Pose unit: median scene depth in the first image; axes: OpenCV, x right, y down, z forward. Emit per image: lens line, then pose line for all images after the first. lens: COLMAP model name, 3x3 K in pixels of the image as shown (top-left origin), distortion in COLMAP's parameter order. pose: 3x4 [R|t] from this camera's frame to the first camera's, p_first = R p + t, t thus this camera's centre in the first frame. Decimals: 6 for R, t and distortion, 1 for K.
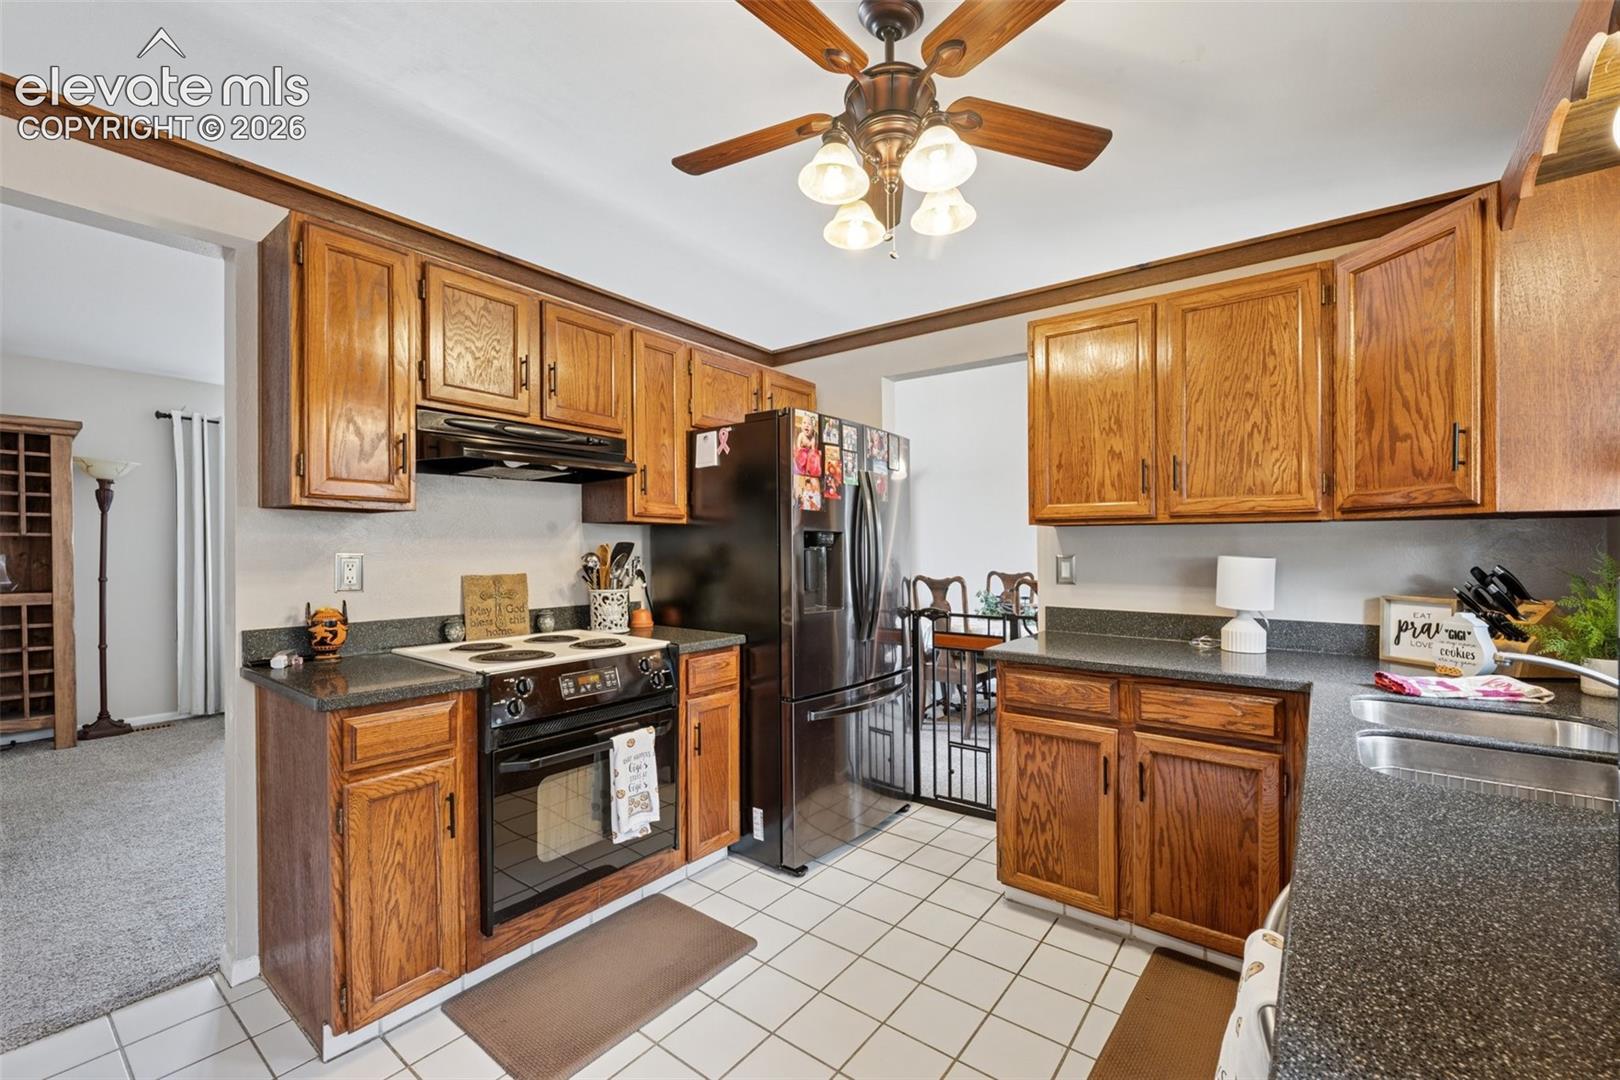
lens RADIAL K [[672.1, 0, 808.8], [0, 672.1, 555.4], [0, 0, 1]] dist [0.000795, -0.000002]
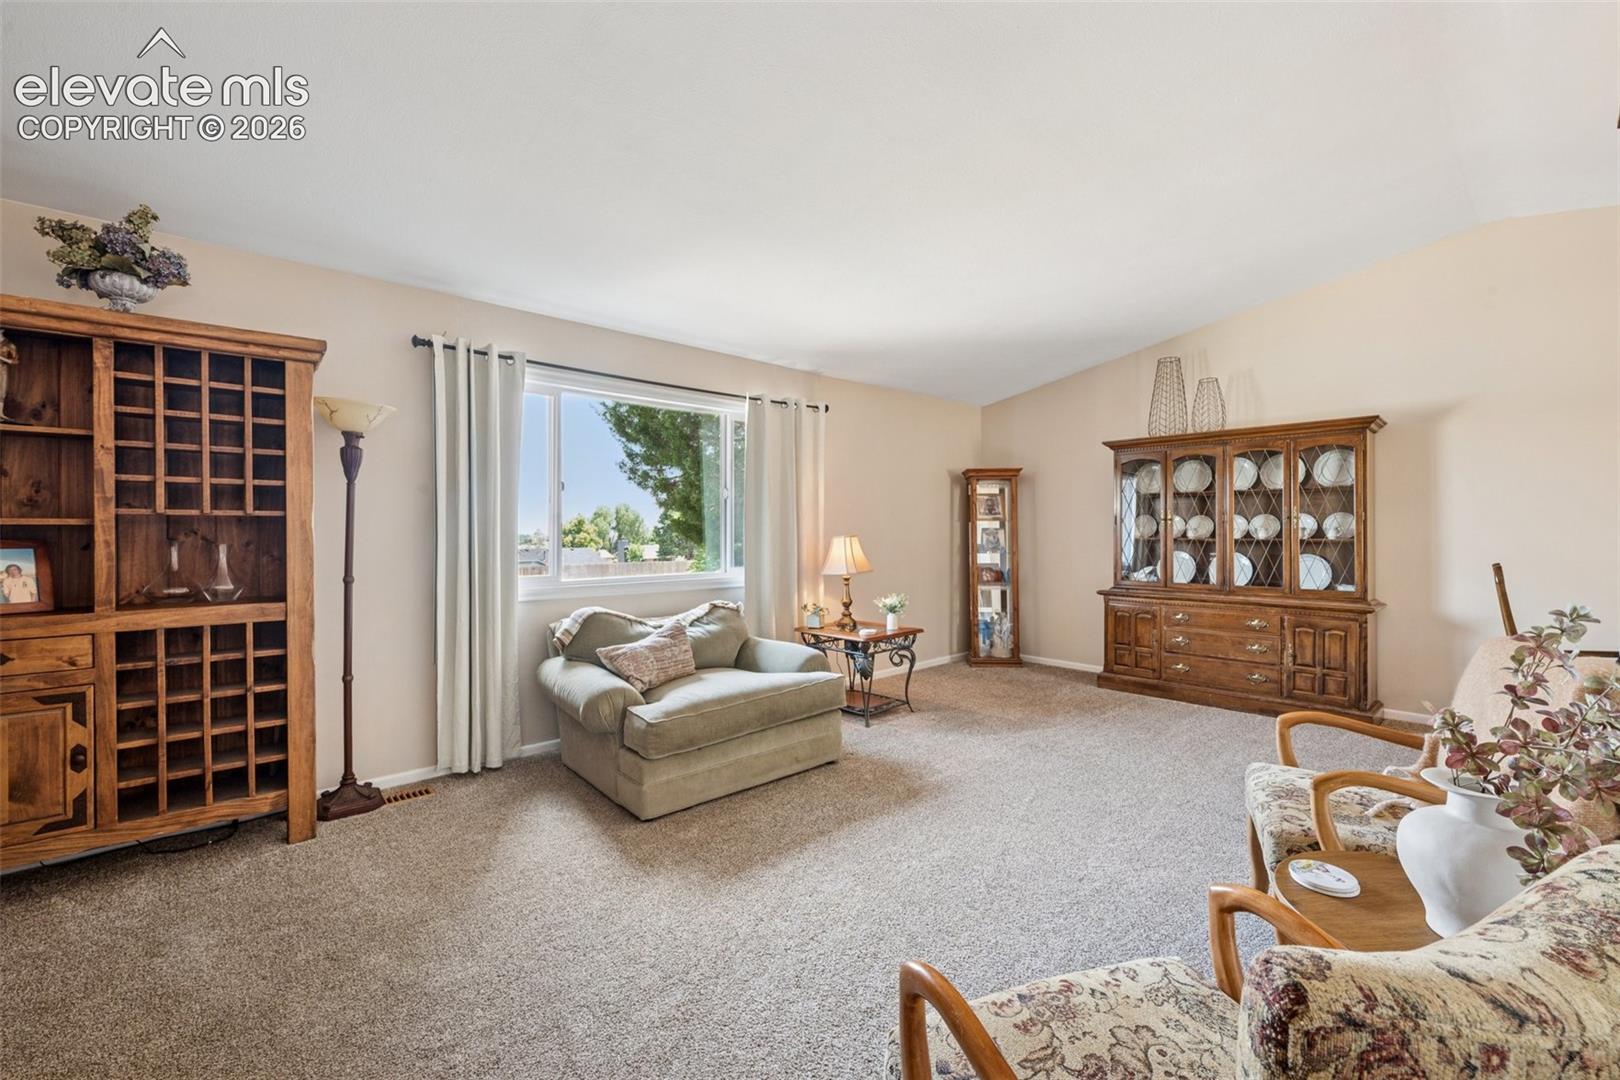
lens RADIAL K [[672.1, 0, 811.3], [0, 672.1, 531.8], [0, 0, 1]] dist [0.000795, -0.000002]
pose [[0.984419, -0.003417, -0.175806, -0.504478], [0.001602, 0.999944, -0.010464, -0.005245], [0.175832, 0.010020, 0.984369, 0.443580]]
